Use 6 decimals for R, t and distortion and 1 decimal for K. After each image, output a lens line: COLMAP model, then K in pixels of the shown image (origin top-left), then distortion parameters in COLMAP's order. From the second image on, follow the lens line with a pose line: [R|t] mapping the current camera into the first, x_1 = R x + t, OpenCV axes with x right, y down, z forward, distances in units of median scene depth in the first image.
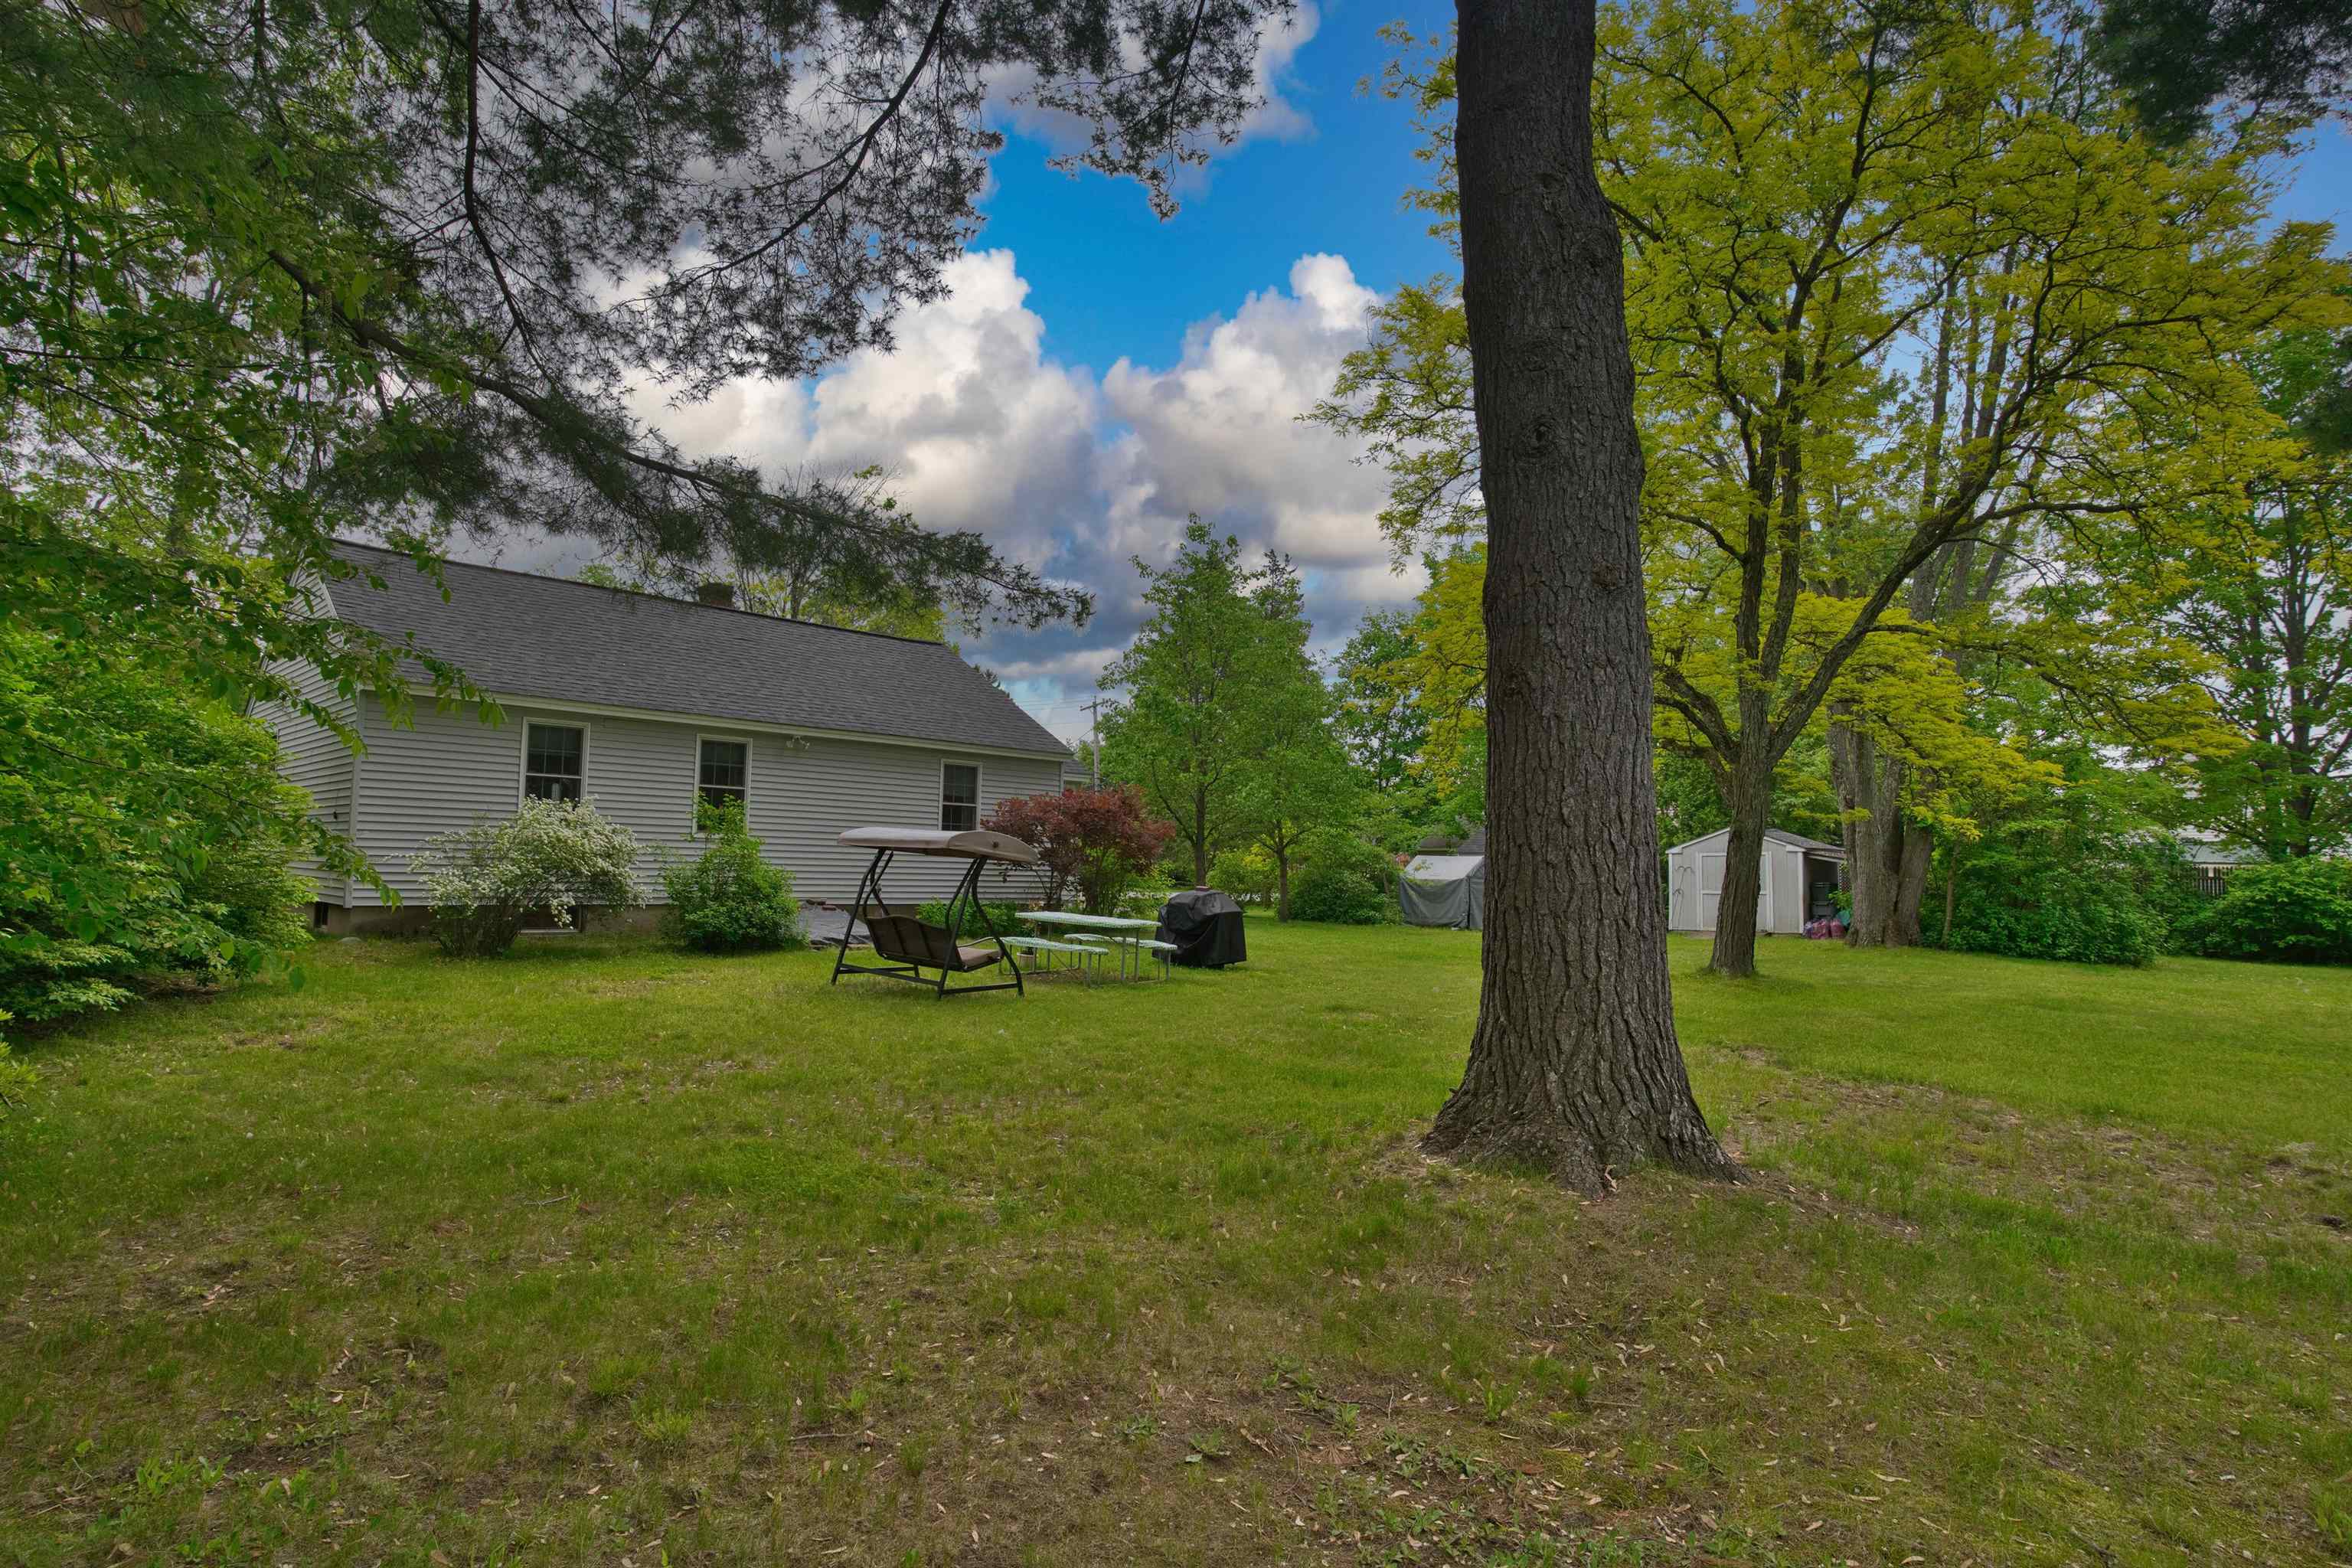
lens RADIAL K [[1249.3, 0, 1176.0], [0, 1249.3, 784.0], [0, 0, 1]] dist [0.000603, 0.000150]
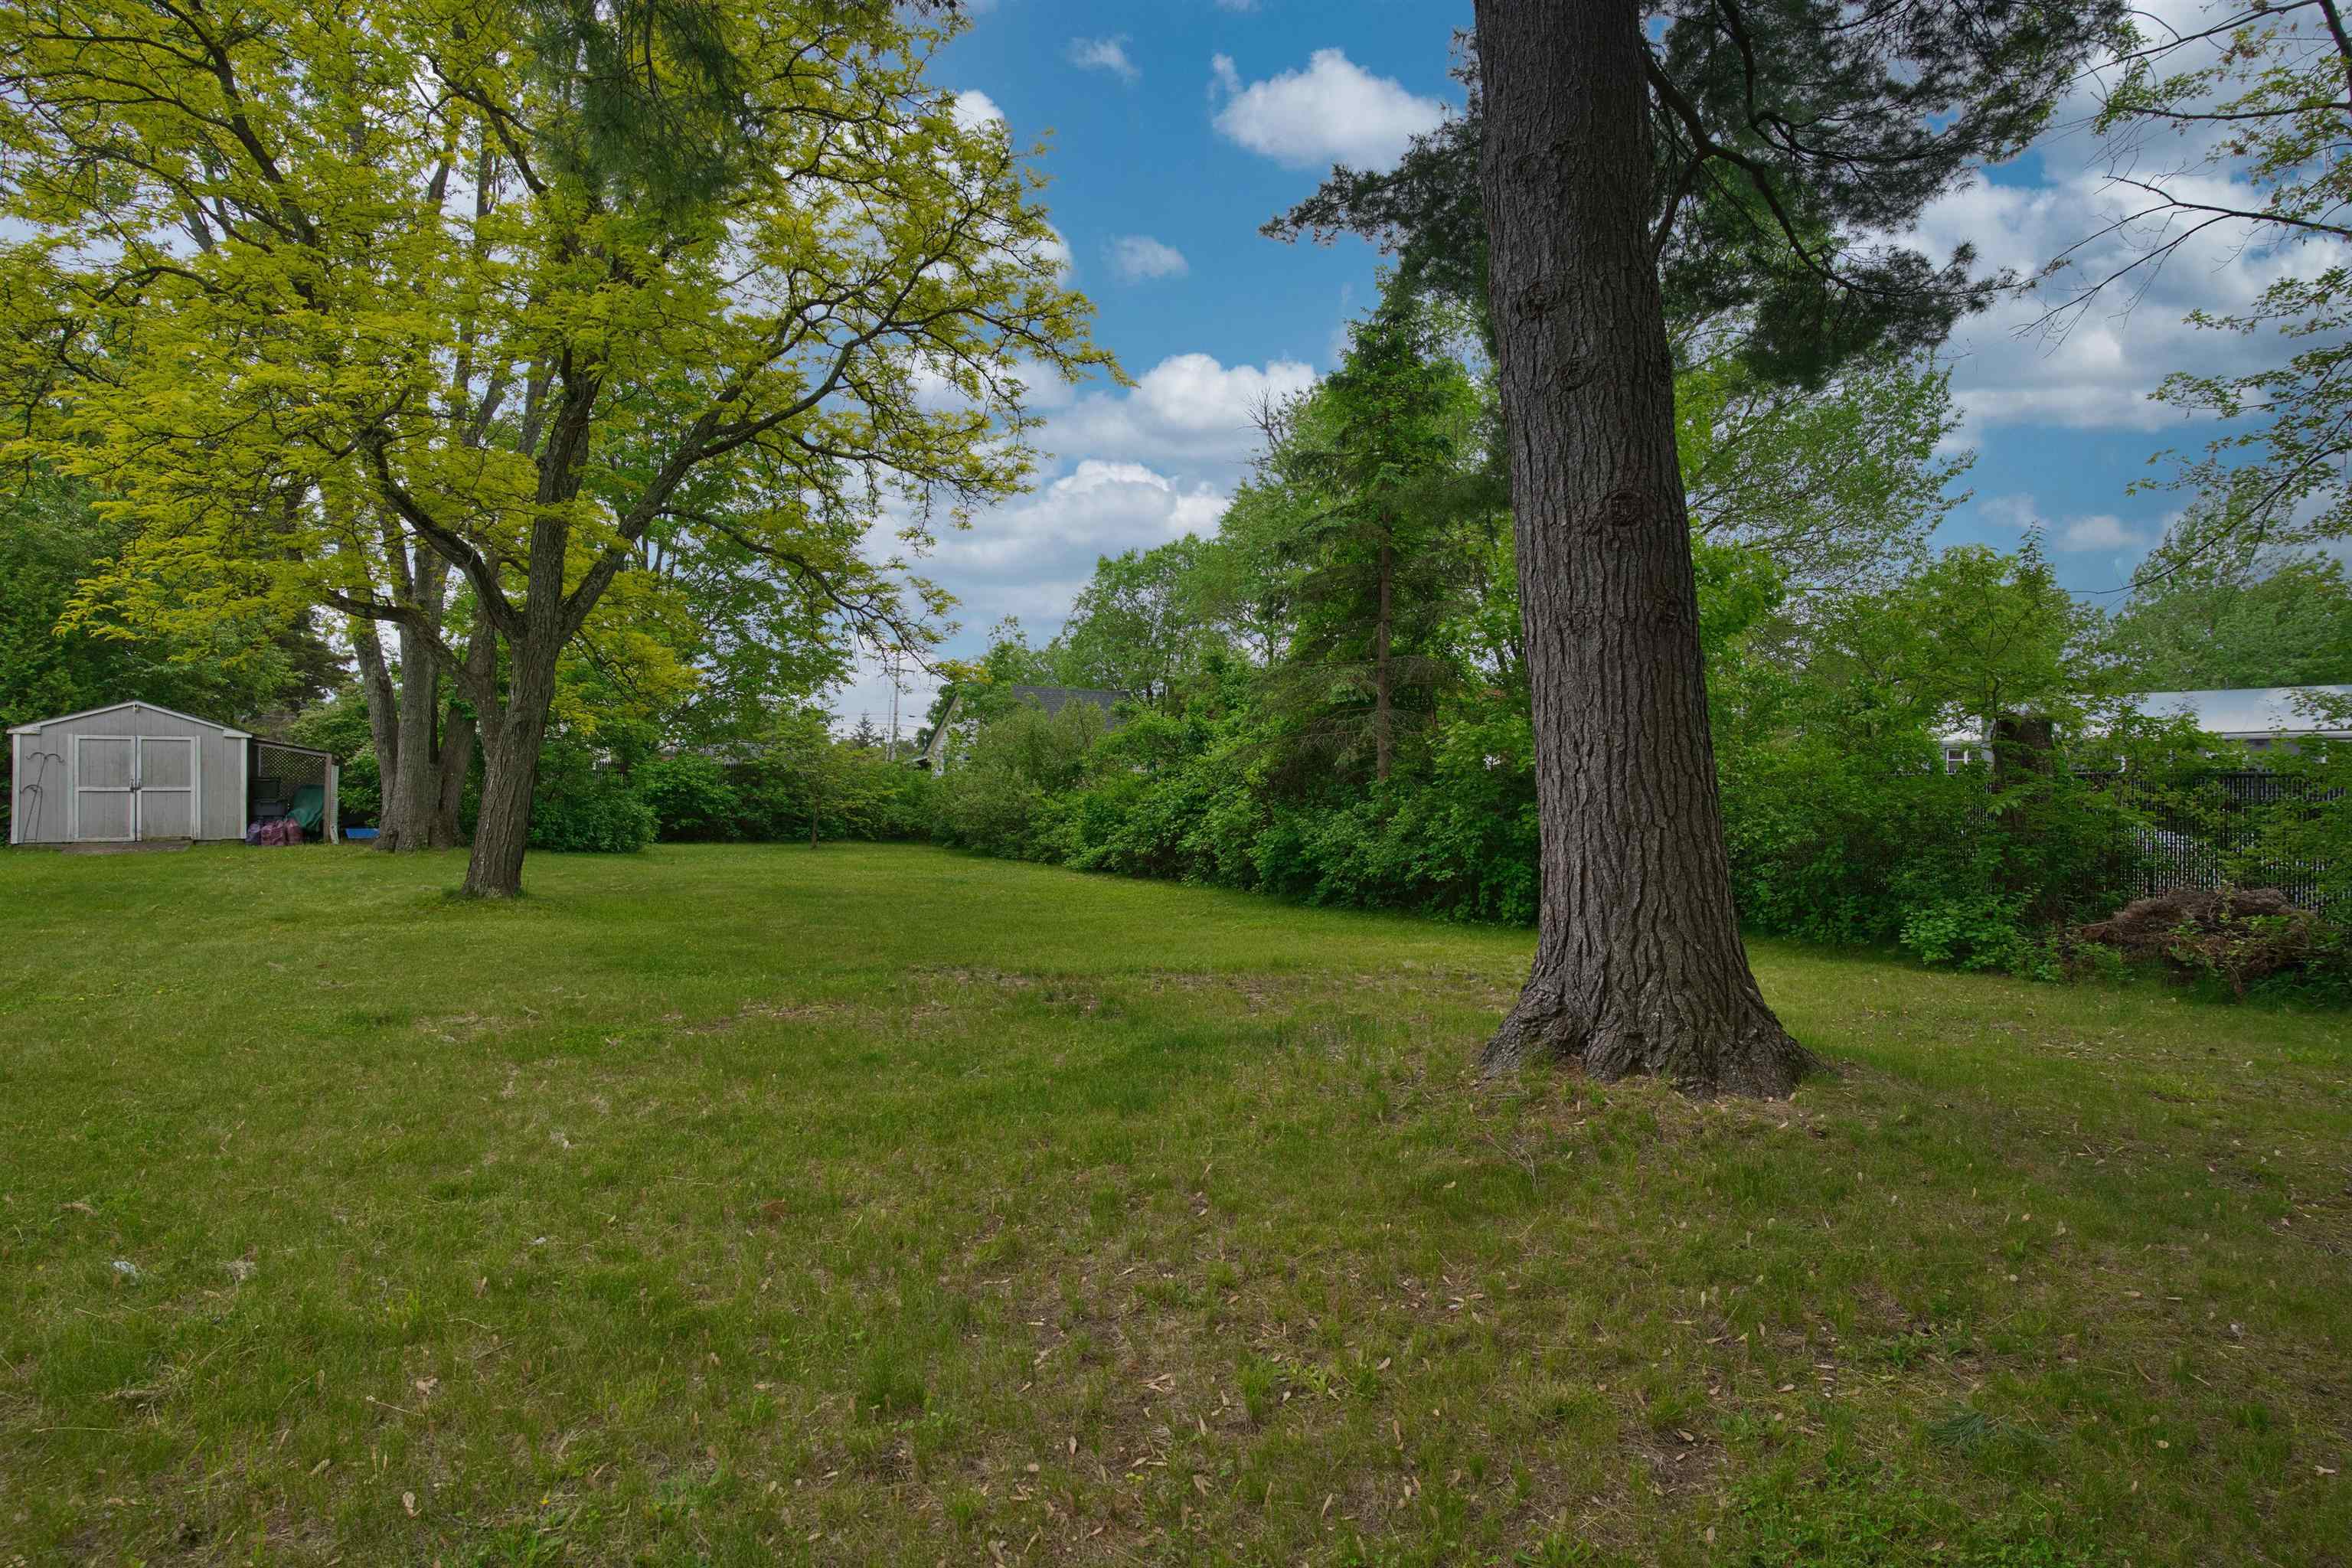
lens RADIAL K [[1249.3, 0, 1176.0], [0, 1249.3, 784.0], [0, 0, 1]] dist [0.000603, 0.000150]
pose [[0.159108, -0.013216, 0.987173, -0.233875], [-0.081691, 0.996305, 0.026505, 0.015791], [-0.983876, -0.084860, 0.157440, 0.340312]]
